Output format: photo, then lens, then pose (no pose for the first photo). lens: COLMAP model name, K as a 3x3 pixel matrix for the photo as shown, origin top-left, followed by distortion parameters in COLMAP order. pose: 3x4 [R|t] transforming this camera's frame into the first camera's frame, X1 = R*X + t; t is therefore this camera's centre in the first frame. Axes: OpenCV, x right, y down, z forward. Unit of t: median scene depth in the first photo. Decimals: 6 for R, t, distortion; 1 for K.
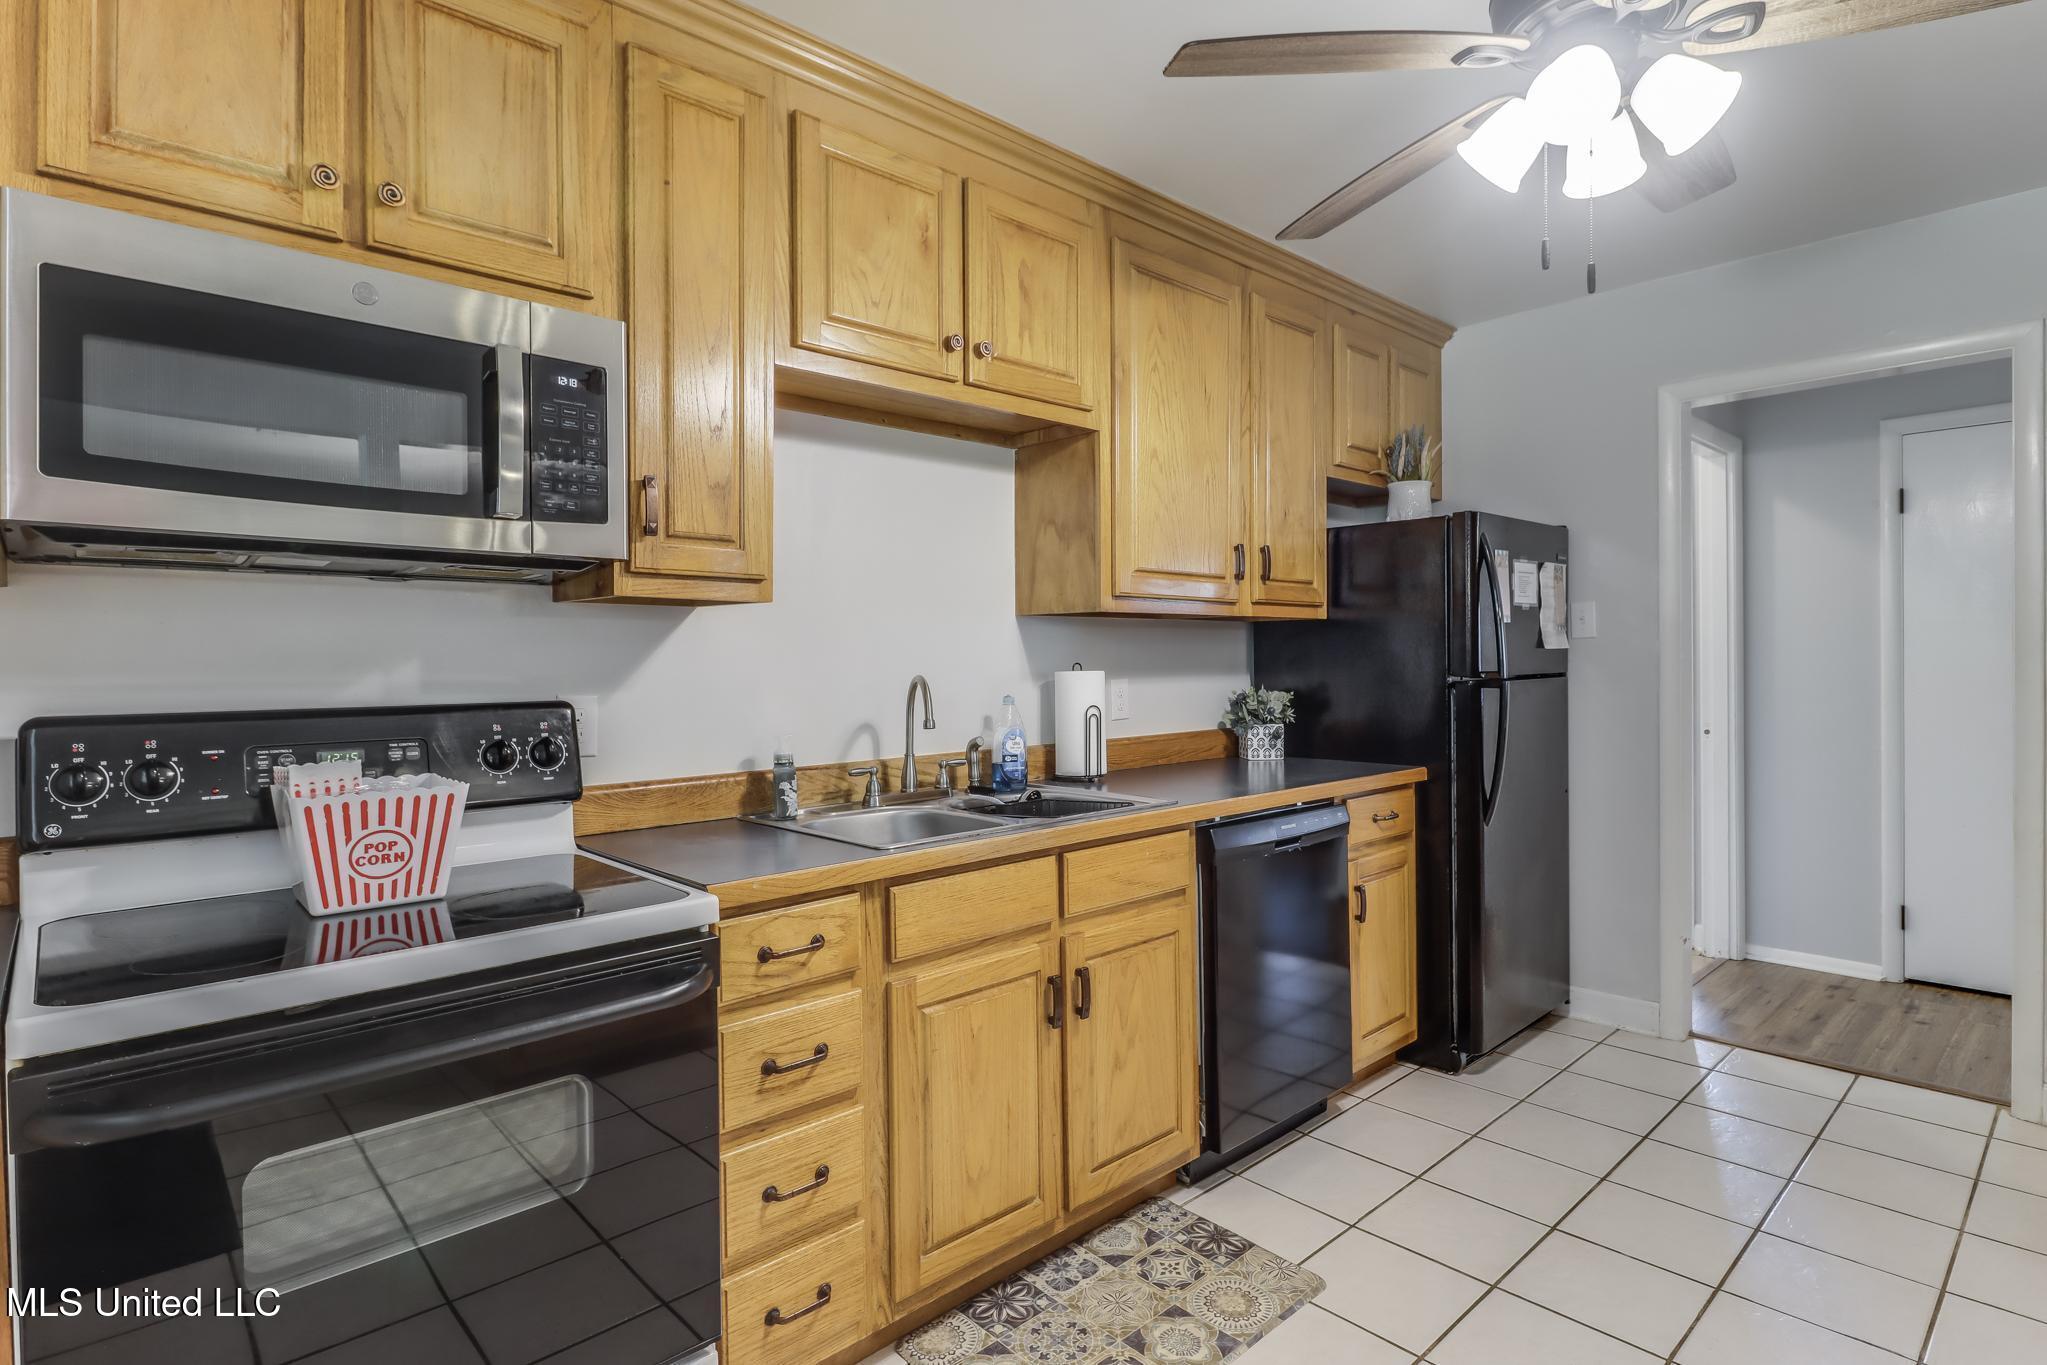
lens RADIAL K [[1017.4, 0, 1013.6], [0, 1017.4, 665.4], [0, 0, 1]] dist [0.013375, -0.007565]
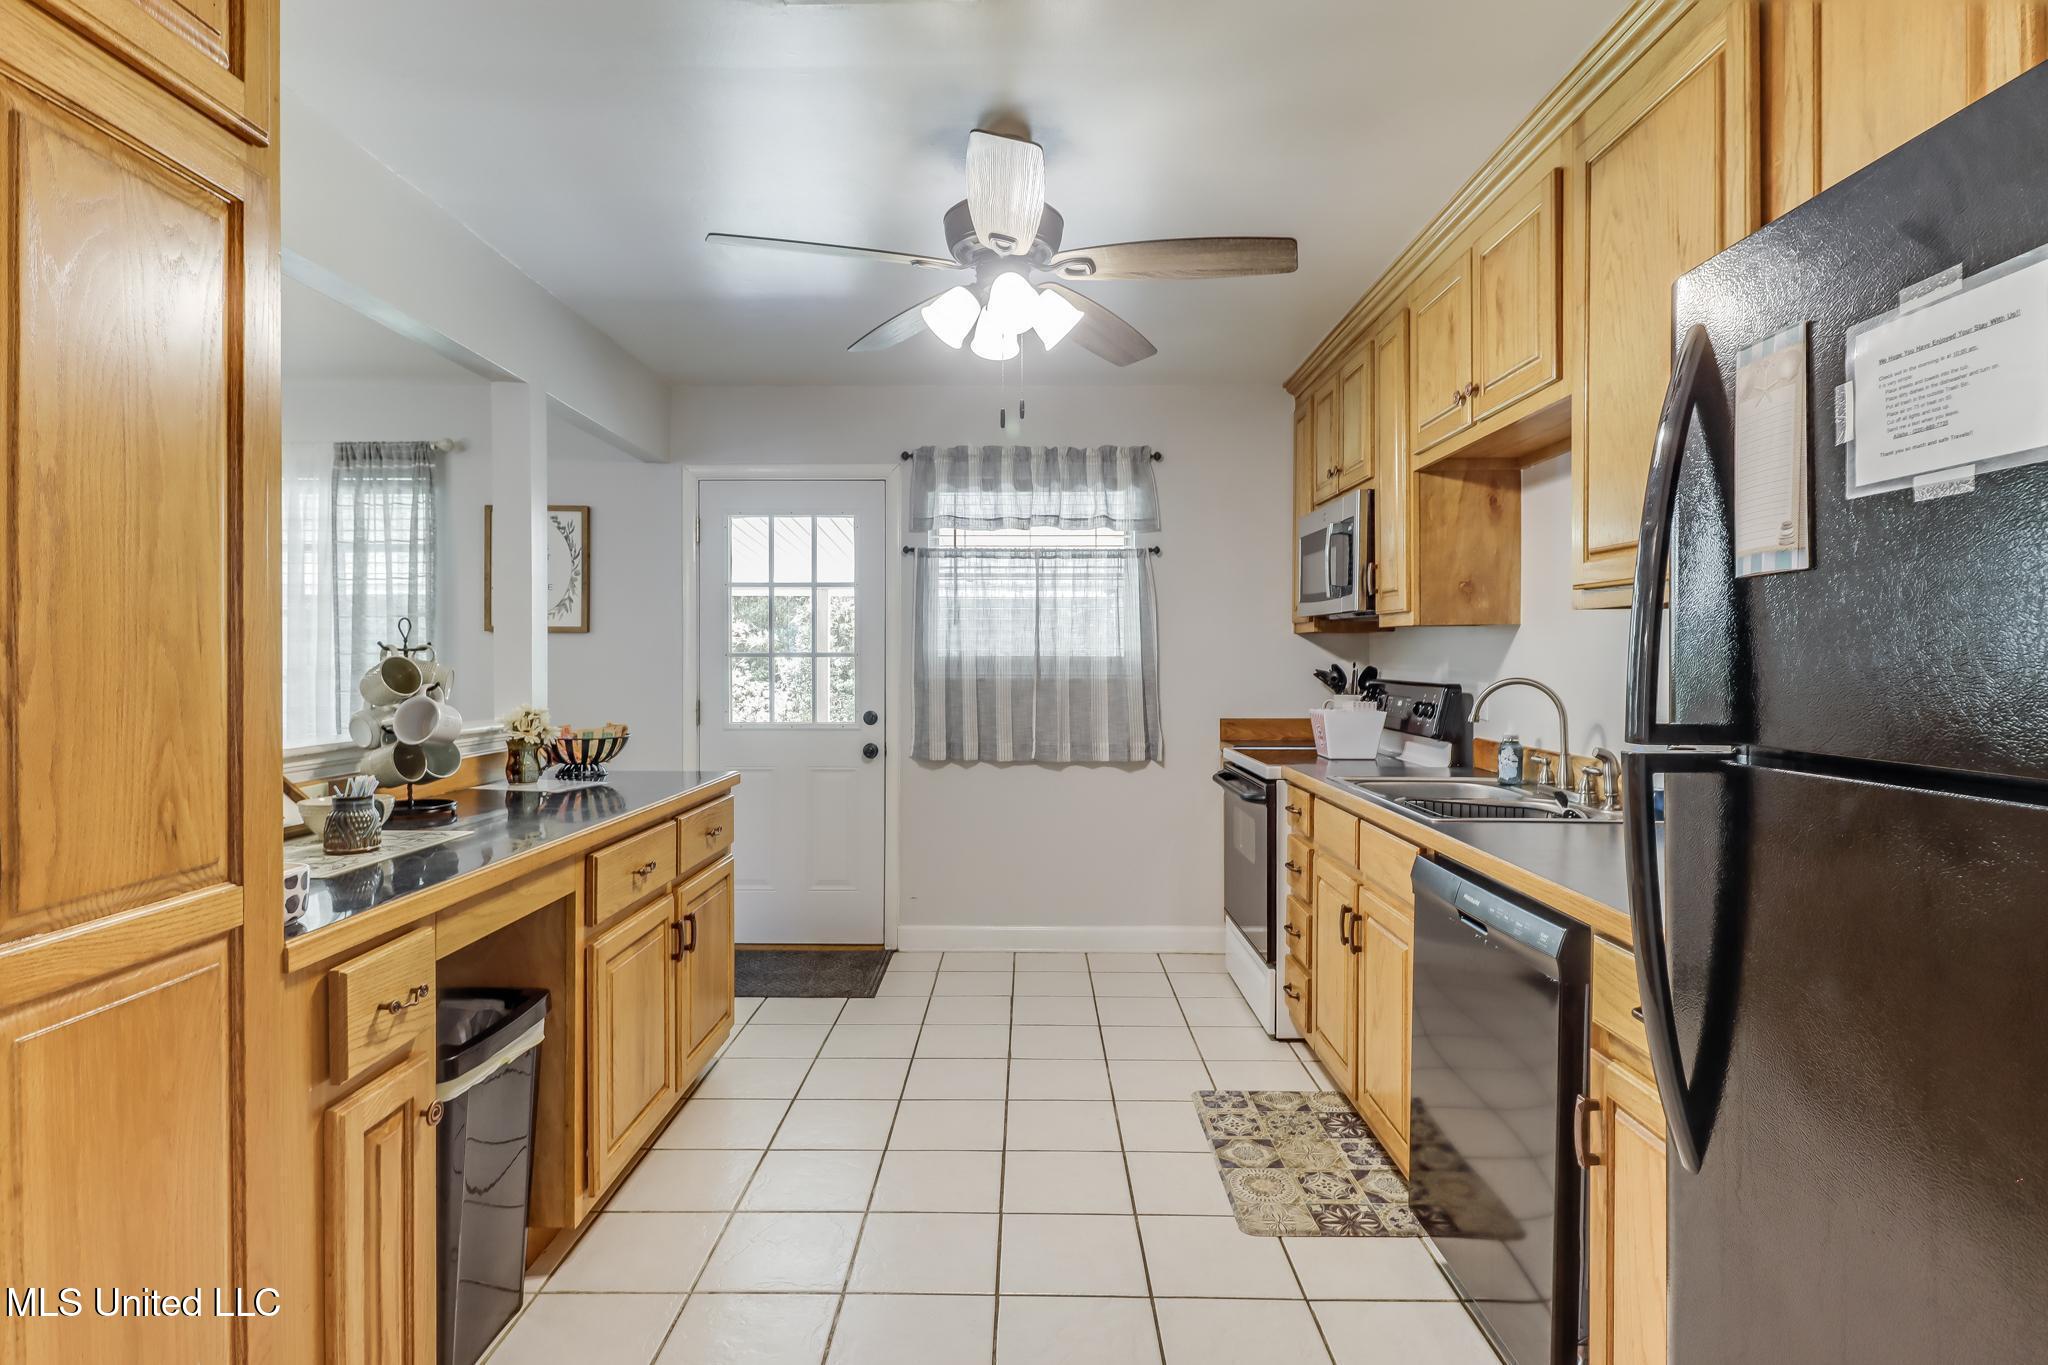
lens RADIAL K [[1027.7, 0, 1023.6], [0, 1027.7, 673.8], [0, 0, 1]] dist [0.001614, -0.017107]
pose [[-0.677111, 0.015955, -0.735708, 1.305647], [0.000189, 0.999769, 0.021508, -0.019988], [0.735881, 0.014424, -0.676958, 1.610001]]
